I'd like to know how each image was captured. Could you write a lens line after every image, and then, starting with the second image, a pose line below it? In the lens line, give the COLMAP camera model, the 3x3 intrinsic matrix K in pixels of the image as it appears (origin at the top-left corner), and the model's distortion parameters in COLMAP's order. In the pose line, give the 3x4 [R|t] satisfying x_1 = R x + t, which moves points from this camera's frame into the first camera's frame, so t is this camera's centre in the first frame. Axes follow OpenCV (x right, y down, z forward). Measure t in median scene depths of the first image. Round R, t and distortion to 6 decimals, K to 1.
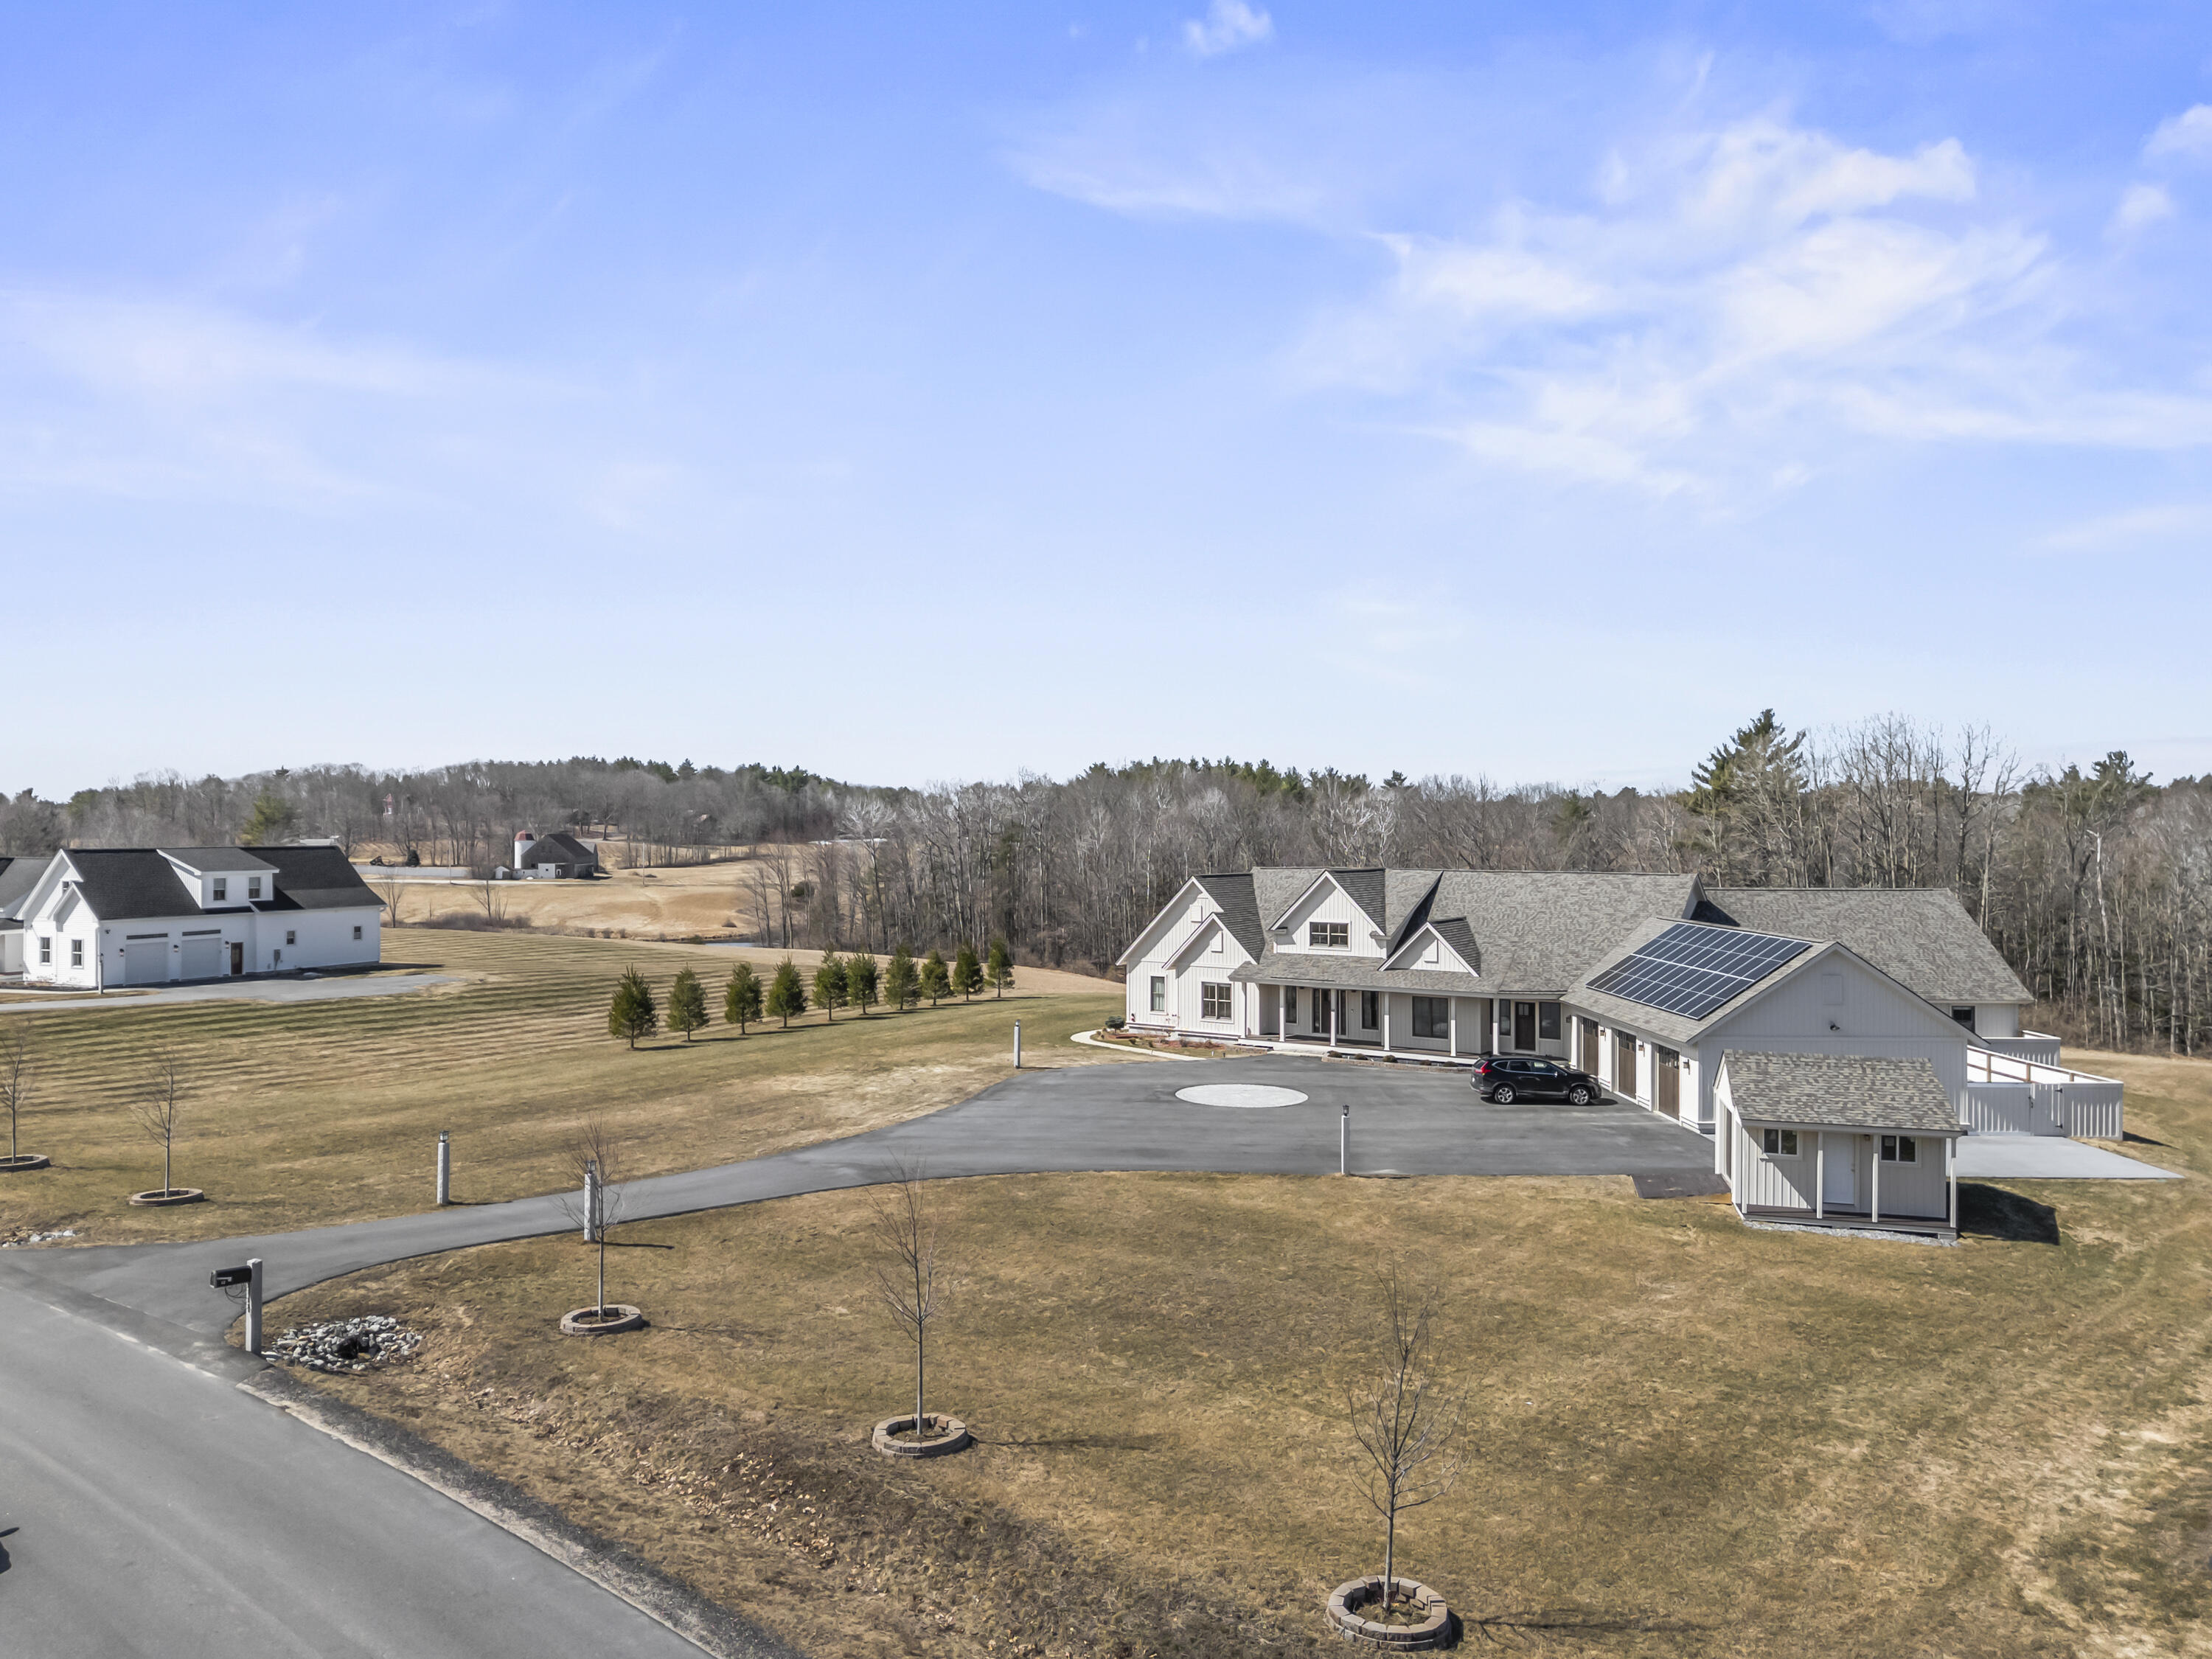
lens RADIAL K [[1617.5, 0, 1101.0], [0, 1617.5, 826.5], [0, 0, 1]] dist [0.083516, -0.072985]
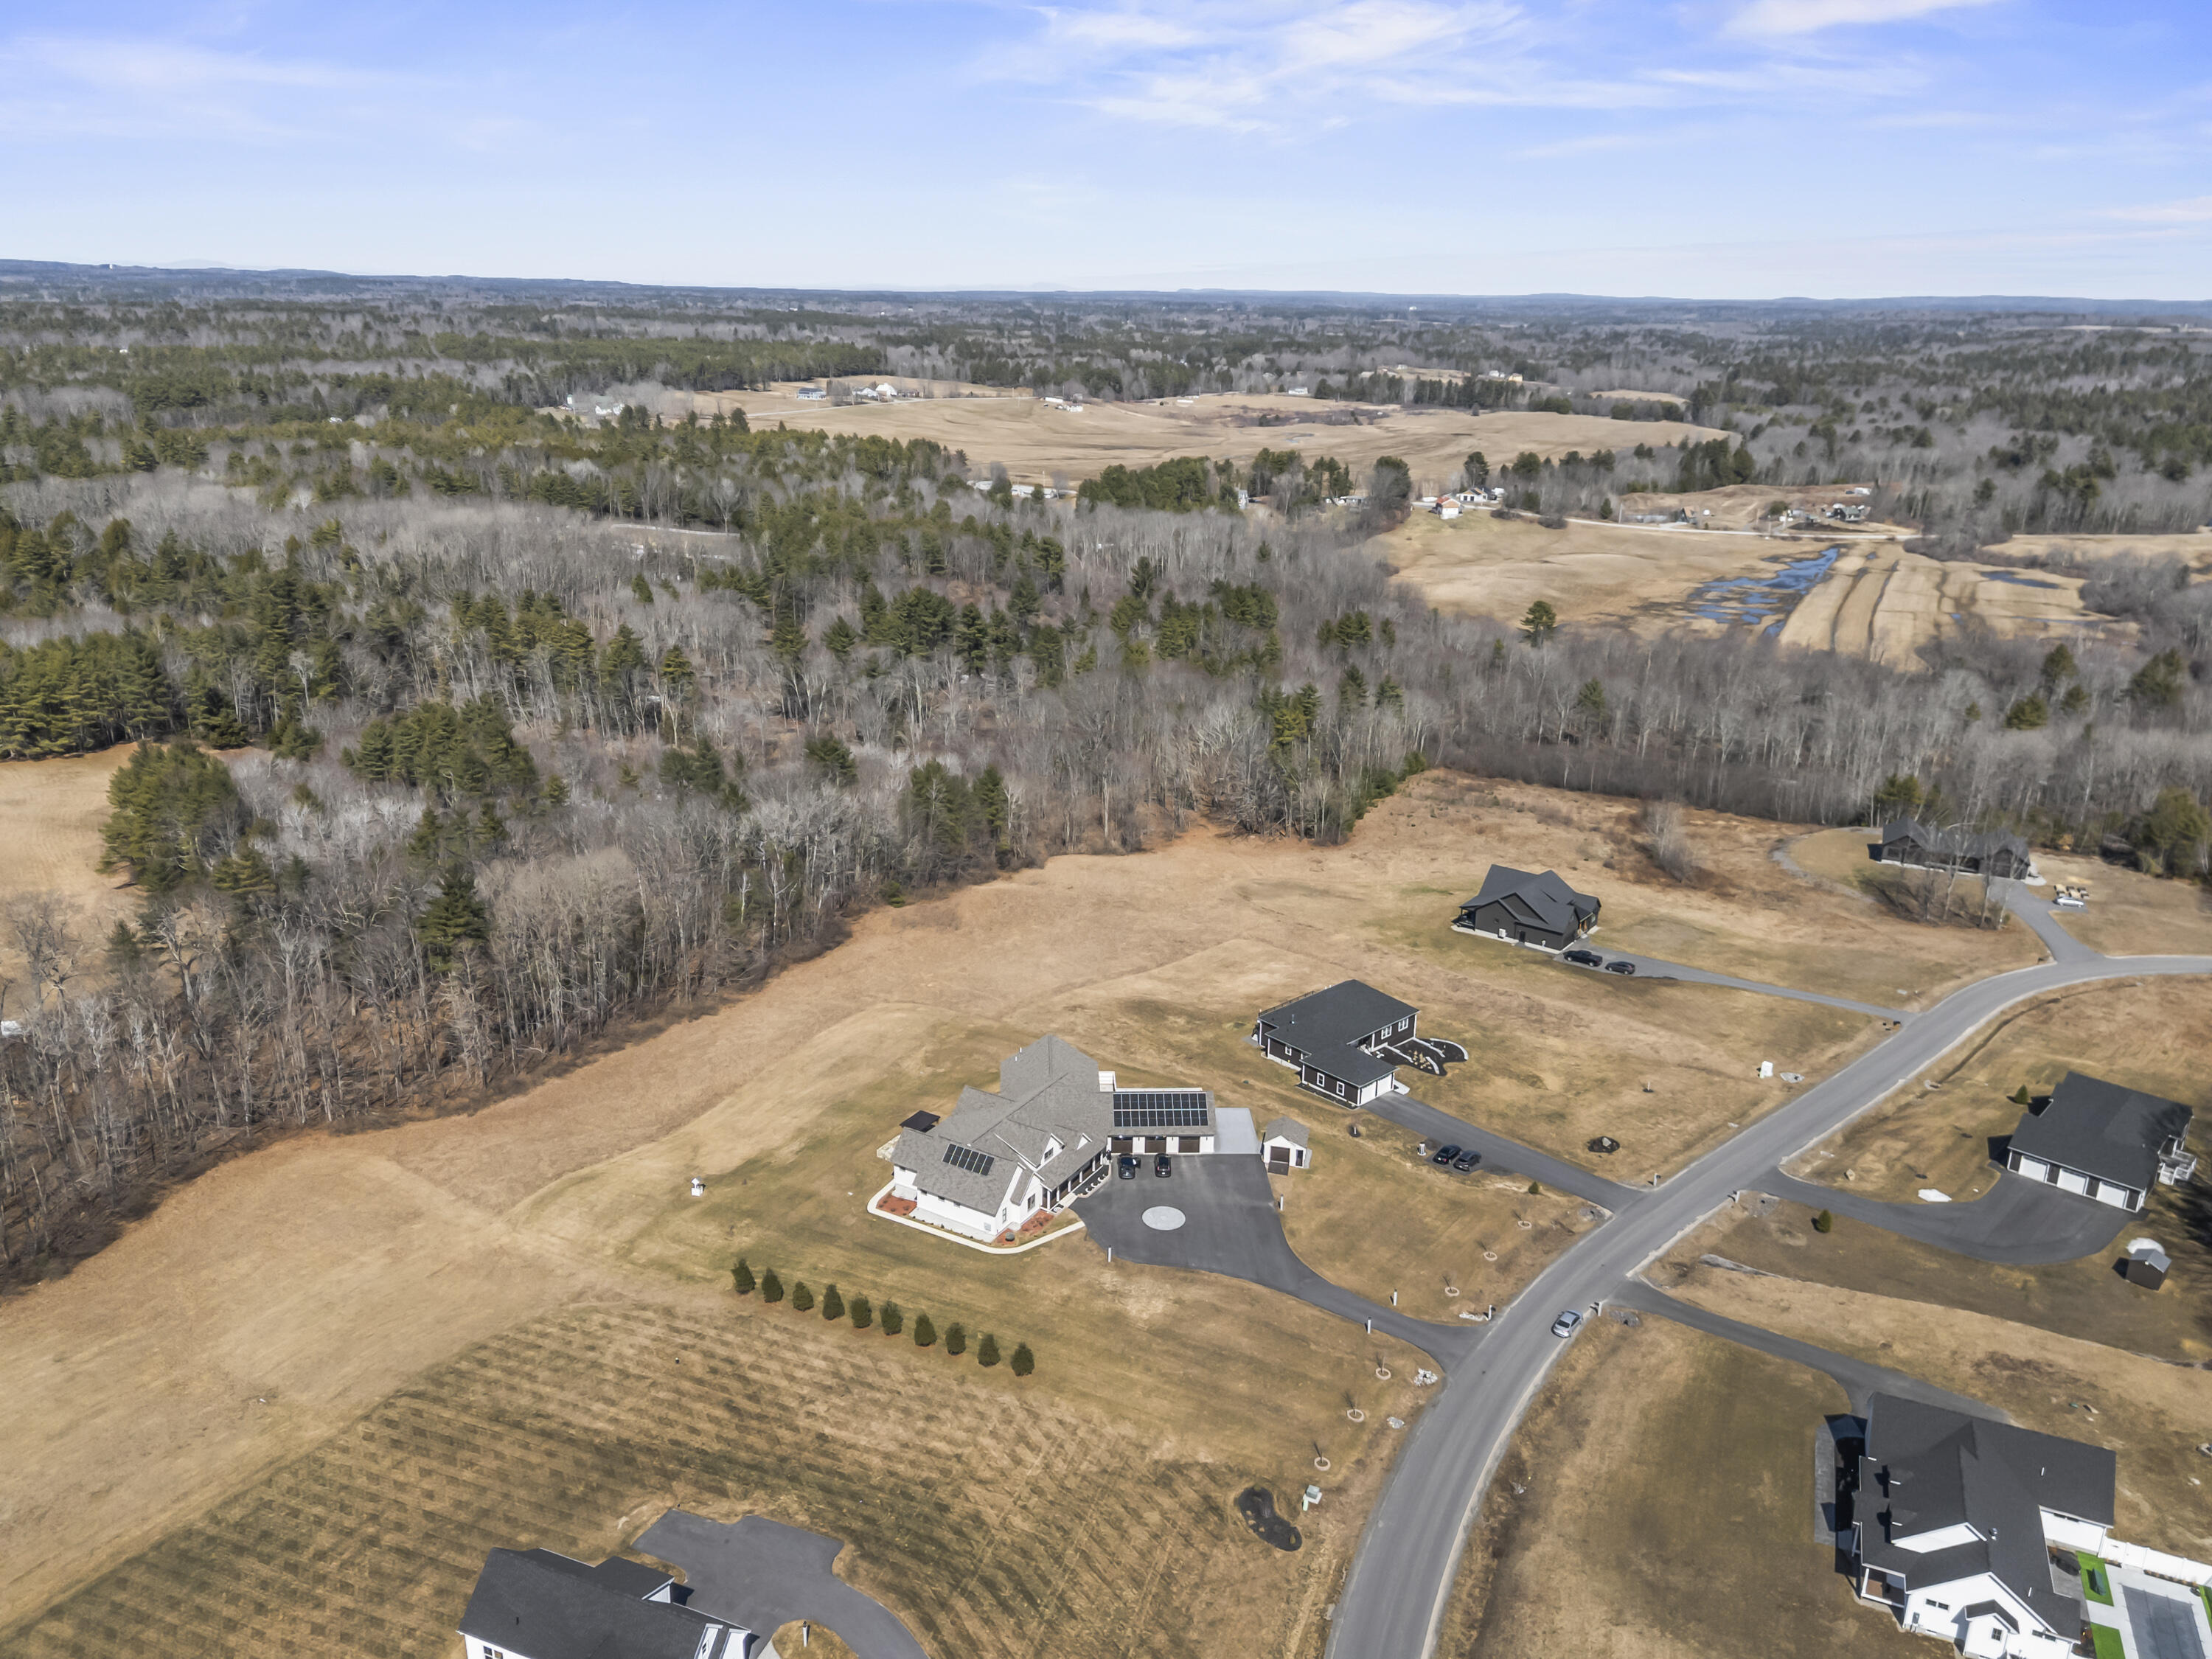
lens RADIAL K [[1613.8, 0, 1101.3], [0, 1613.8, 825.5], [0, 0, 1]] dist [0.083367, -0.071676]
pose [[-0.023244, -0.317072, 0.948117, -2.135565], [-0.015100, 0.948376, 0.316789, -1.246301], [-0.999616, -0.006953, -0.026832, 0.998783]]
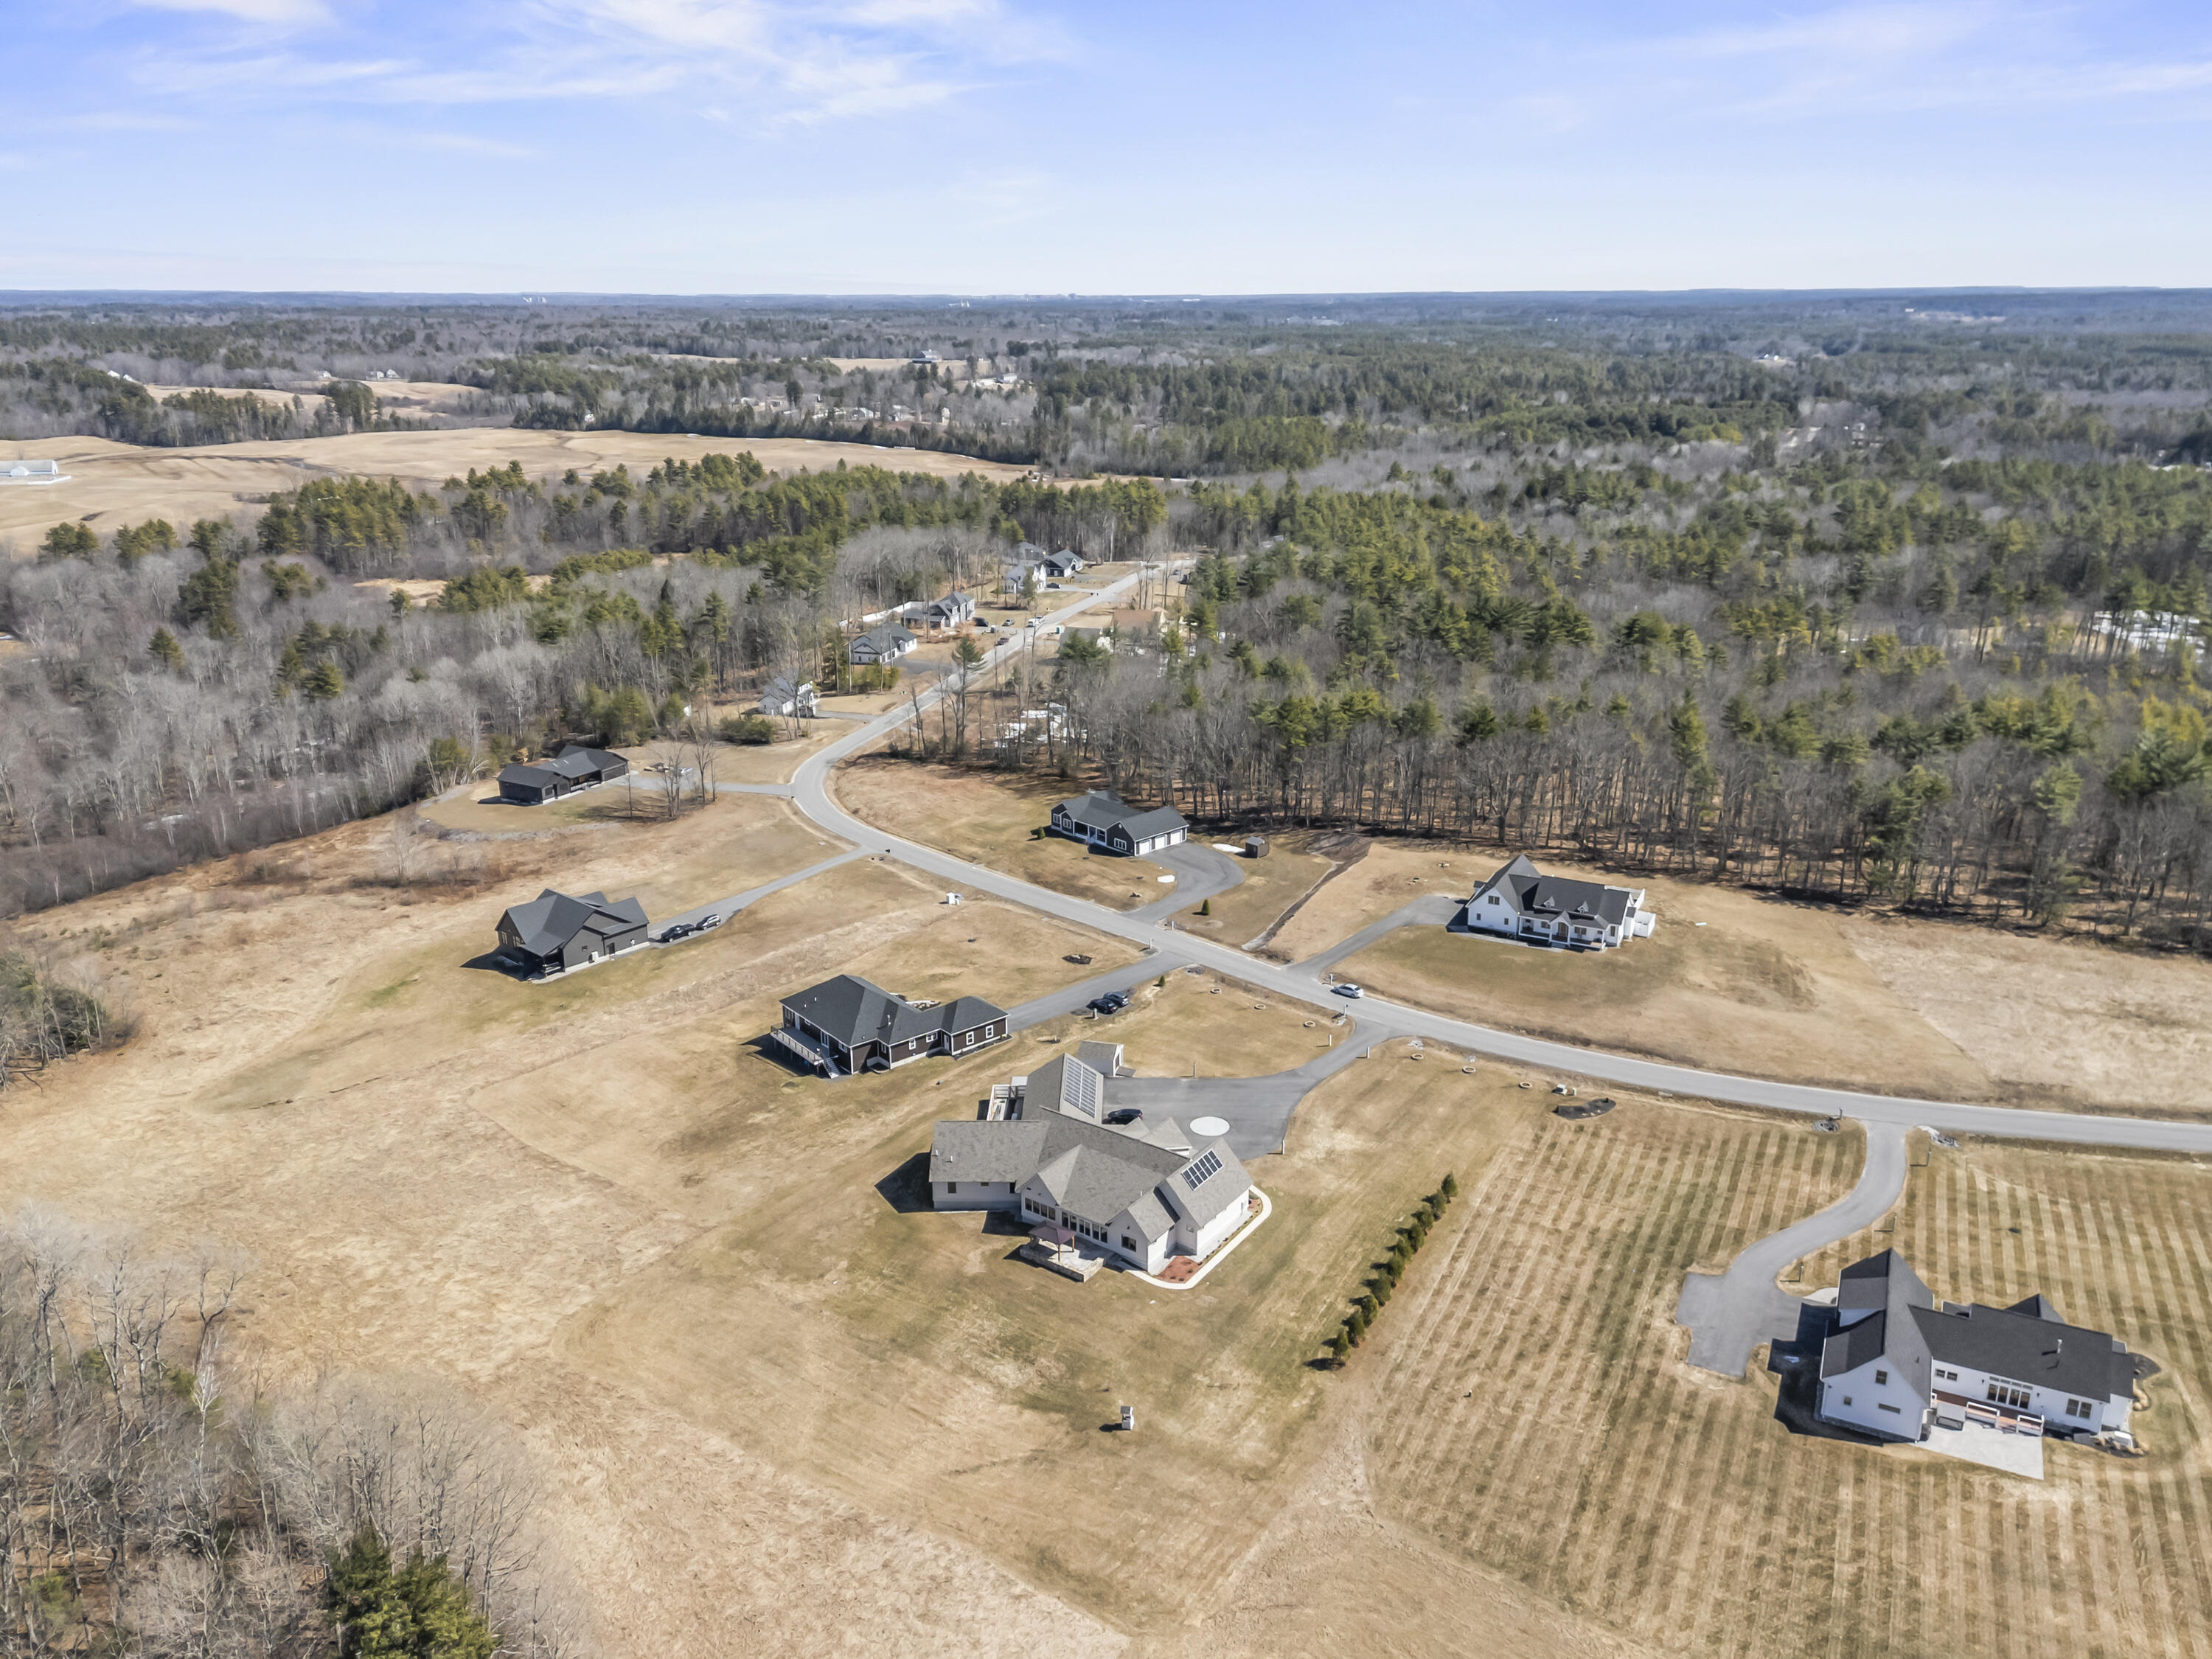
lens RADIAL K [[1653.6, 0, 1100.3], [0, 1653.6, 819.8], [0, 0, 1]] dist [0.086056, -0.080963]
pose [[-0.998973, -0.013896, 0.043132, 0.144216], [-0.000003, 0.951841, 0.306593, -1.240391], [-0.045316, 0.306278, -0.950863, 3.390369]]
